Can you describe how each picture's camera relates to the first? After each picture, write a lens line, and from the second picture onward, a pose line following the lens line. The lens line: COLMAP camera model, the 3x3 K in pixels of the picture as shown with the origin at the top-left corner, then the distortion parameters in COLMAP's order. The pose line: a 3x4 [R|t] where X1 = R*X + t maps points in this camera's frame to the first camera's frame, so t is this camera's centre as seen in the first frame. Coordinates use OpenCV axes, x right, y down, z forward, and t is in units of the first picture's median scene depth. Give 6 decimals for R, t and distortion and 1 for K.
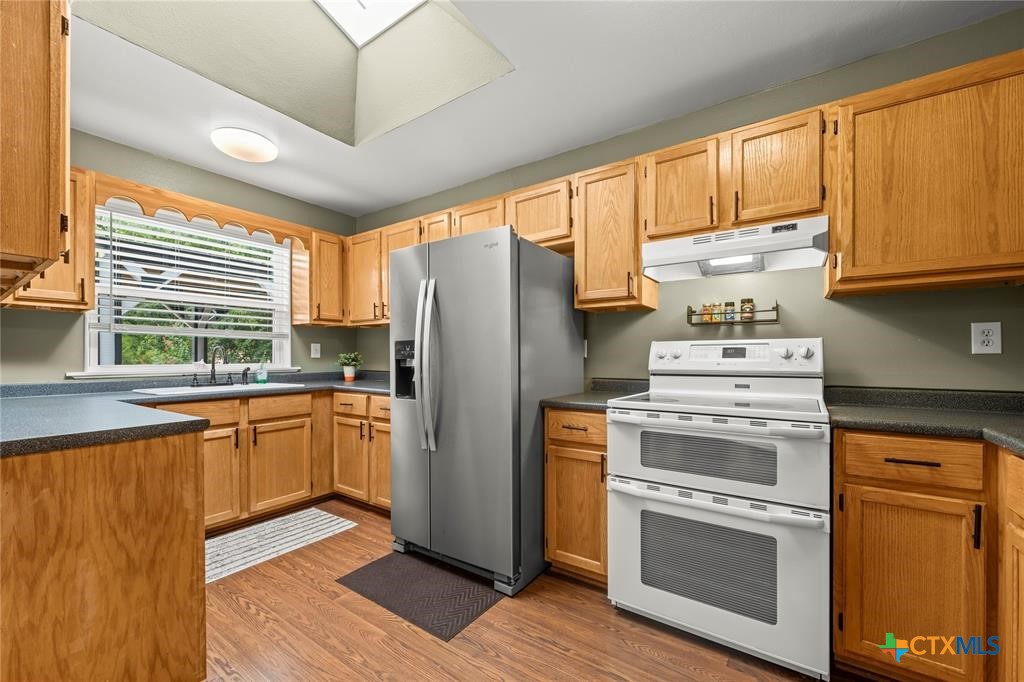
lens RADIAL K [[406.4, 0, 507.6], [0, 406.4, 356.7], [0, 0, 1]] dist [-0.000701, -0.000017]
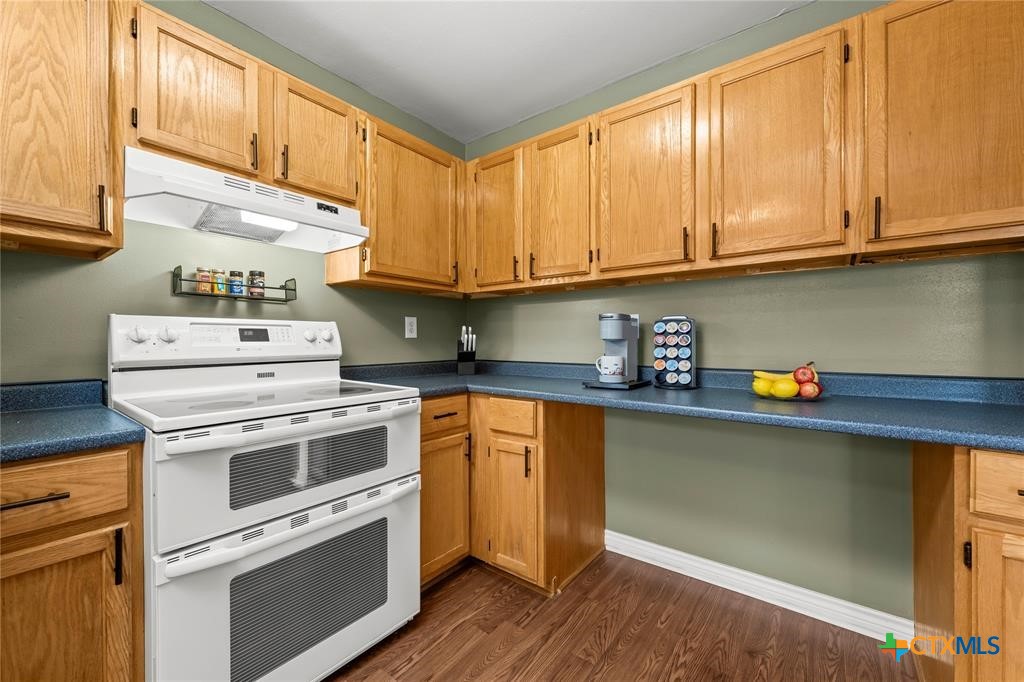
lens RADIAL K [[413.3, 0, 512.0], [0, 413.3, 341.0], [0, 0, 1]] dist [0.001676, 0.000097]
pose [[0.027590, -0.003120, 0.999614, -0.237054], [0.000092, 0.999995, 0.003119, -0.000413], [-0.999619, 0.000006, 0.027590, 0.416694]]
